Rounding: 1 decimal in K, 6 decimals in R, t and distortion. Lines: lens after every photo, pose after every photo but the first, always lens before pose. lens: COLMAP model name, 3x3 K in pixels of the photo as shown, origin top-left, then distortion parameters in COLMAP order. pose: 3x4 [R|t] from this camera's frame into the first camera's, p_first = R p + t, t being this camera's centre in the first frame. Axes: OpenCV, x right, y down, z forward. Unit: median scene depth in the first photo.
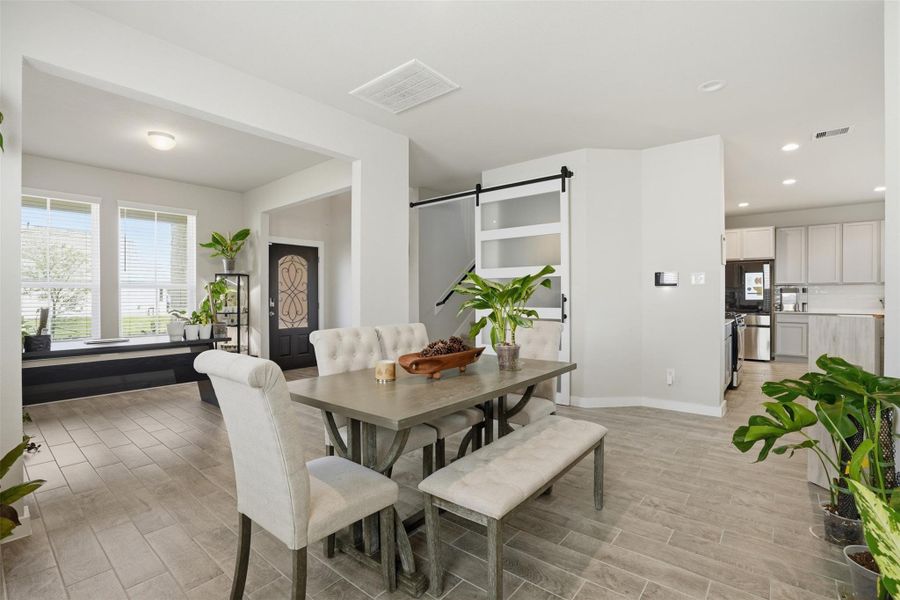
lens RADIAL K [[415.7, 0, 444.0], [0, 415.7, 298.3], [0, 0, 1]] dist [-0.030193, 0.004668]
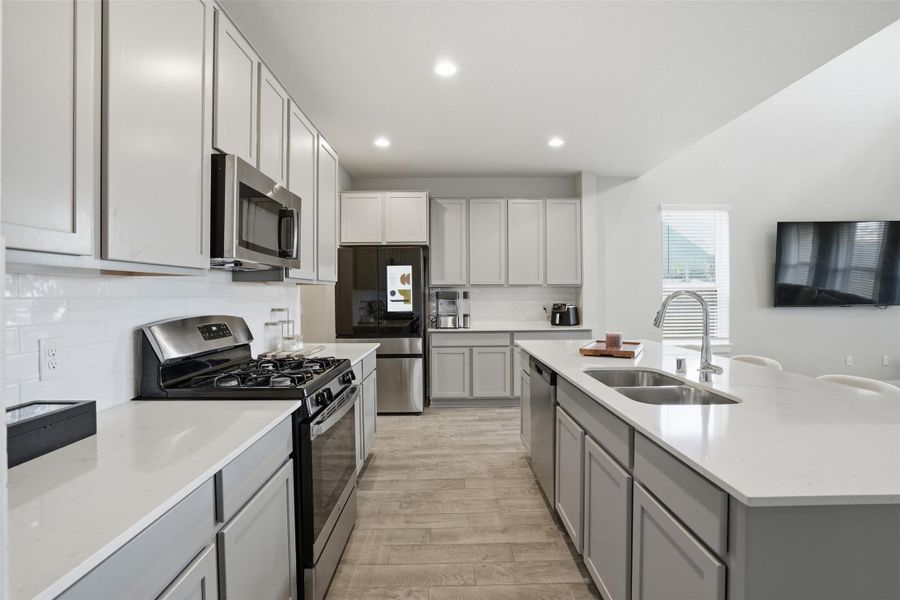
lens RADIAL K [[415.7, 0, 452.0], [0, 415.7, 297.4], [0, 0, 1]] dist [-0.030193, 0.004668]
pose [[0.754888, -0.005544, 0.655830, 0.427115], [0.009649, 0.999950, -0.002653, -0.014480], [-0.655782, 0.008331, 0.754904, 0.505811]]
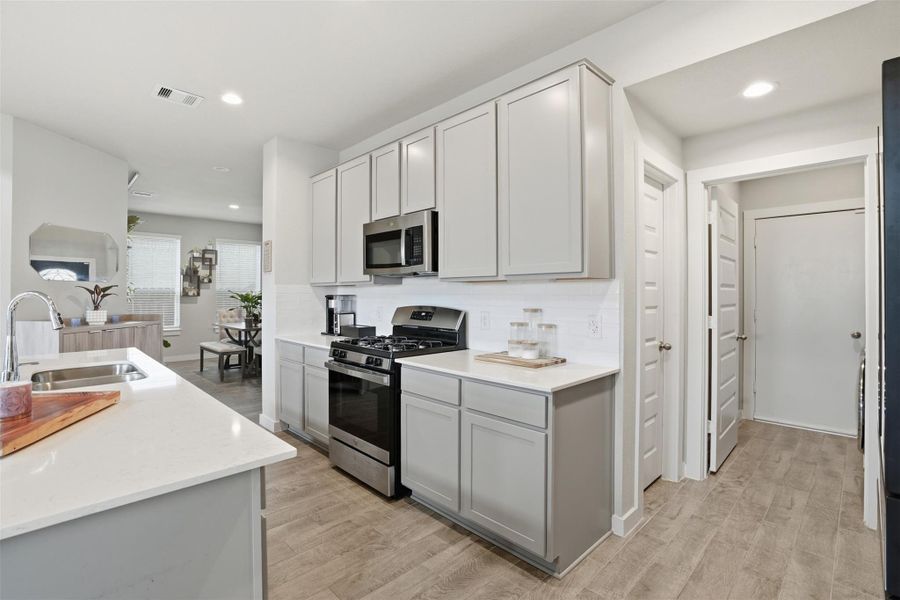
lens RADIAL K [[415.7, 0, 445.2], [0, 415.7, 296.4], [0, 0, 1]] dist [-0.030193, 0.004668]
pose [[-0.100488, -0.001091, -0.994938, 1.112718], [-0.013757, 0.999905, 0.000293, -0.016094], [0.994843, 0.013717, -0.100493, 1.021941]]
